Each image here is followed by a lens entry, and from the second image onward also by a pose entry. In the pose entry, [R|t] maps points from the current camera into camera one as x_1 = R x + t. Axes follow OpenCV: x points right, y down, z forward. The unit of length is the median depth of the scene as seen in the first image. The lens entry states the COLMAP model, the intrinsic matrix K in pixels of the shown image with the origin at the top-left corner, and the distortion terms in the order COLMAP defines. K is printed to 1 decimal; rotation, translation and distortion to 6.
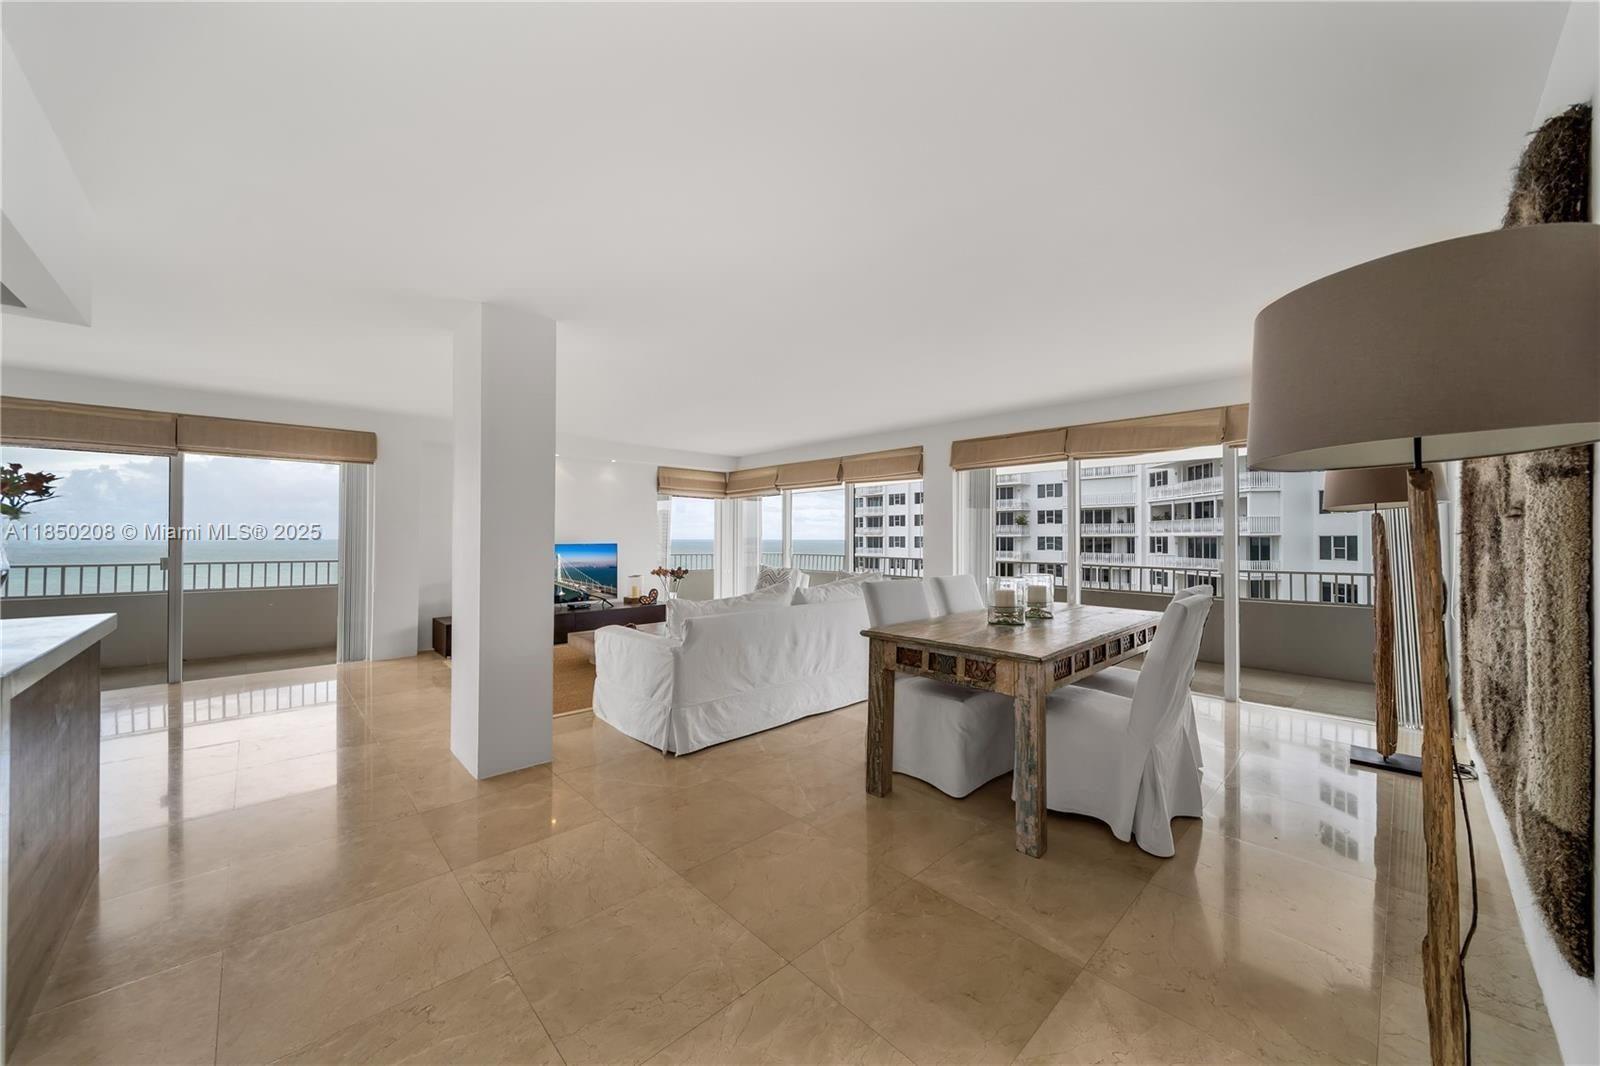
lens RADIAL K [[573.8, 0, 807.3], [0, 573.8, 537.6], [0, 0, 1]] dist [0.000534, -0.000098]
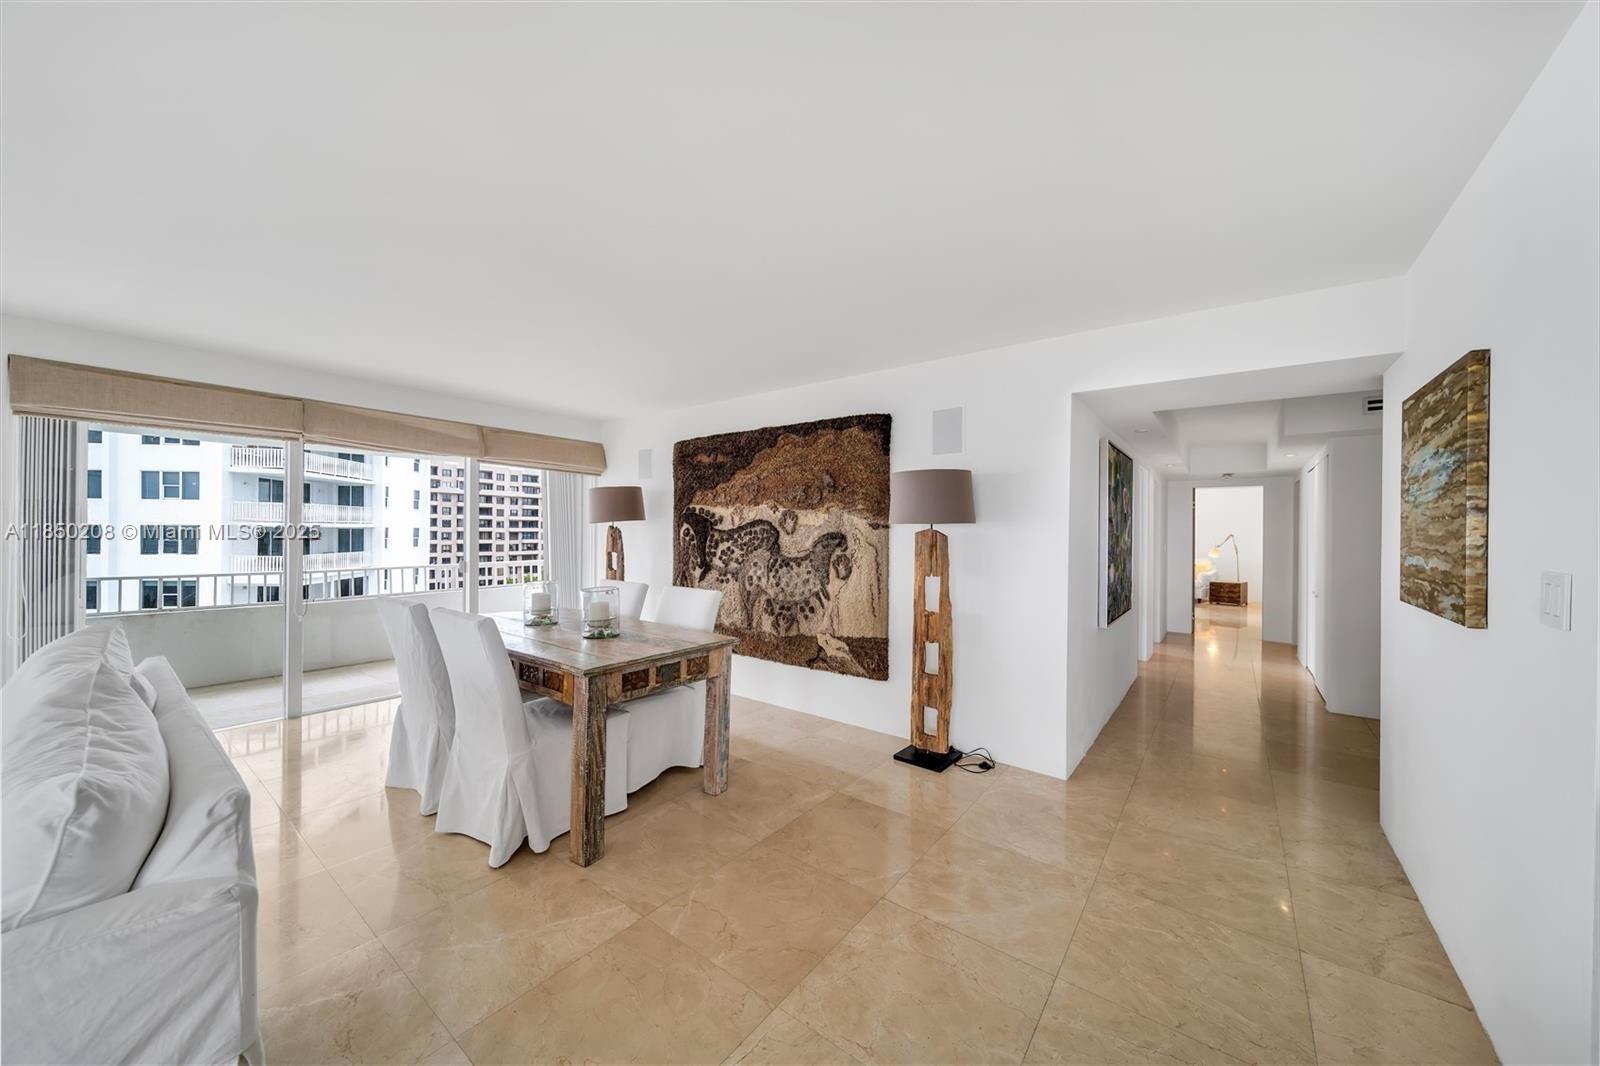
lens RADIAL K [[564.2, 0, 800.0], [0, 564.2, 533.0], [0, 0, 1]] dist [-0.001595, -0.000219]
pose [[-0.151645, -0.003781, 0.988428, -0.804520], [-0.009803, 0.999949, 0.002321, -0.039923], [-0.988386, -0.009338, -0.151675, 0.902720]]
